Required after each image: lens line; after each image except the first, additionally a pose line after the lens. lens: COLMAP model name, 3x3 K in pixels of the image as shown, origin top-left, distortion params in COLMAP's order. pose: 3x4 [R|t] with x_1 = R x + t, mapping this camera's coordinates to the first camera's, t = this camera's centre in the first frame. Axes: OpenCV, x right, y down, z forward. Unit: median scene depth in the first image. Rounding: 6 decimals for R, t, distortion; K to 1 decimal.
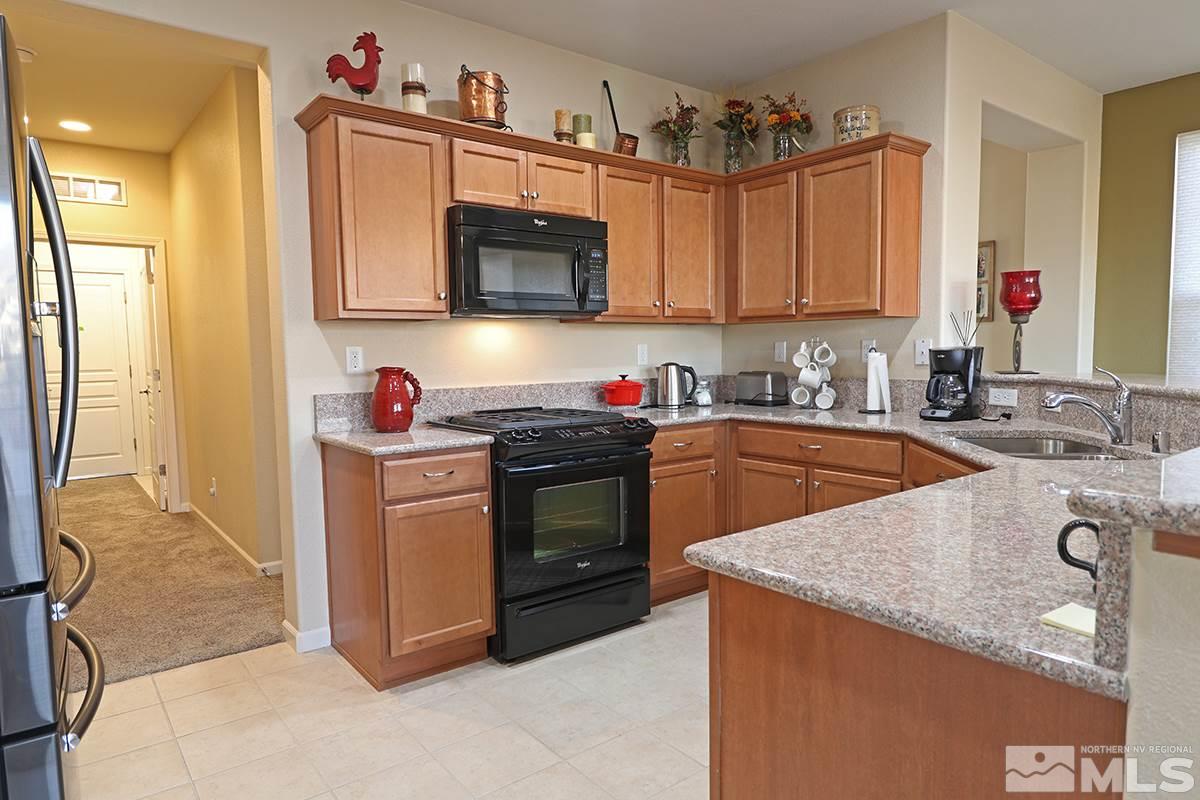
lens RADIAL K [[758.7, 0, 606.6], [0, 758.7, 407.1], [0, 0, 1]] dist [-0.004962, -0.003970]
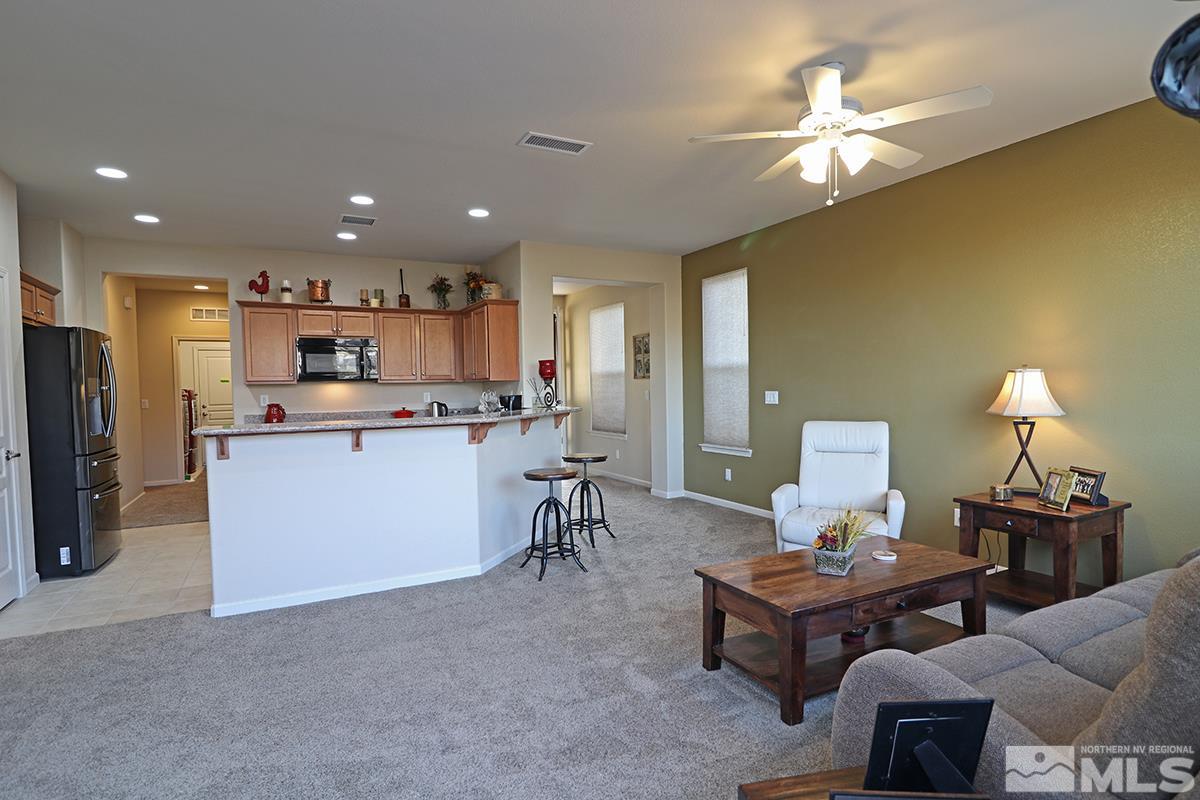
lens RADIAL K [[612.8, 0, 607.9], [0, 612.8, 405.7], [0, 0, 1]] dist [-0.020152, -0.001836]
pose [[0.982904, 0.002091, -0.184106, 1.068133], [-0.010425, 0.998963, -0.044310, 0.026887], [0.183822, 0.045472, 0.981907, -0.679216]]
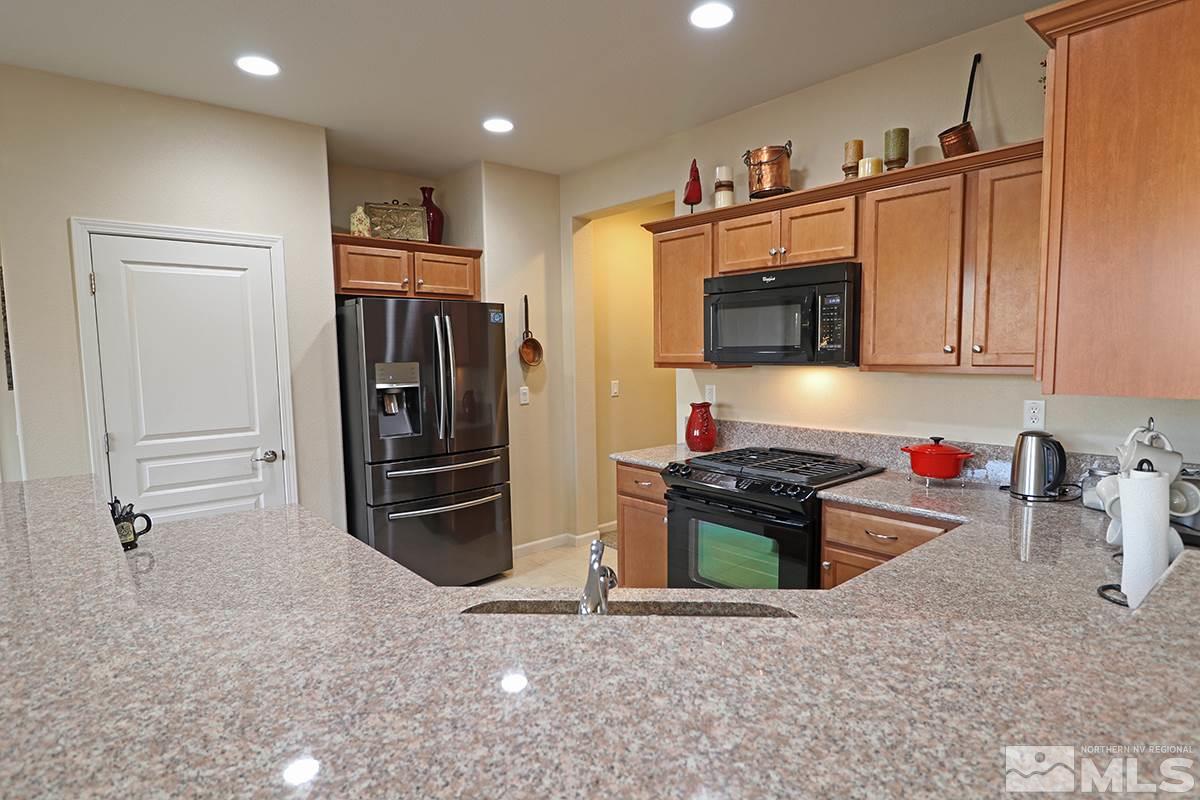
lens RADIAL K [[636.2, 0, 609.8], [0, 636.2, 405.0], [0, 0, 1]] dist [-0.001644, -0.000837]
pose [[0.053696, 0.102714, -0.993261, 0.785626], [-0.066203, 0.992873, 0.099095, -0.142317], [0.996360, 0.060436, 0.060113, 0.734349]]
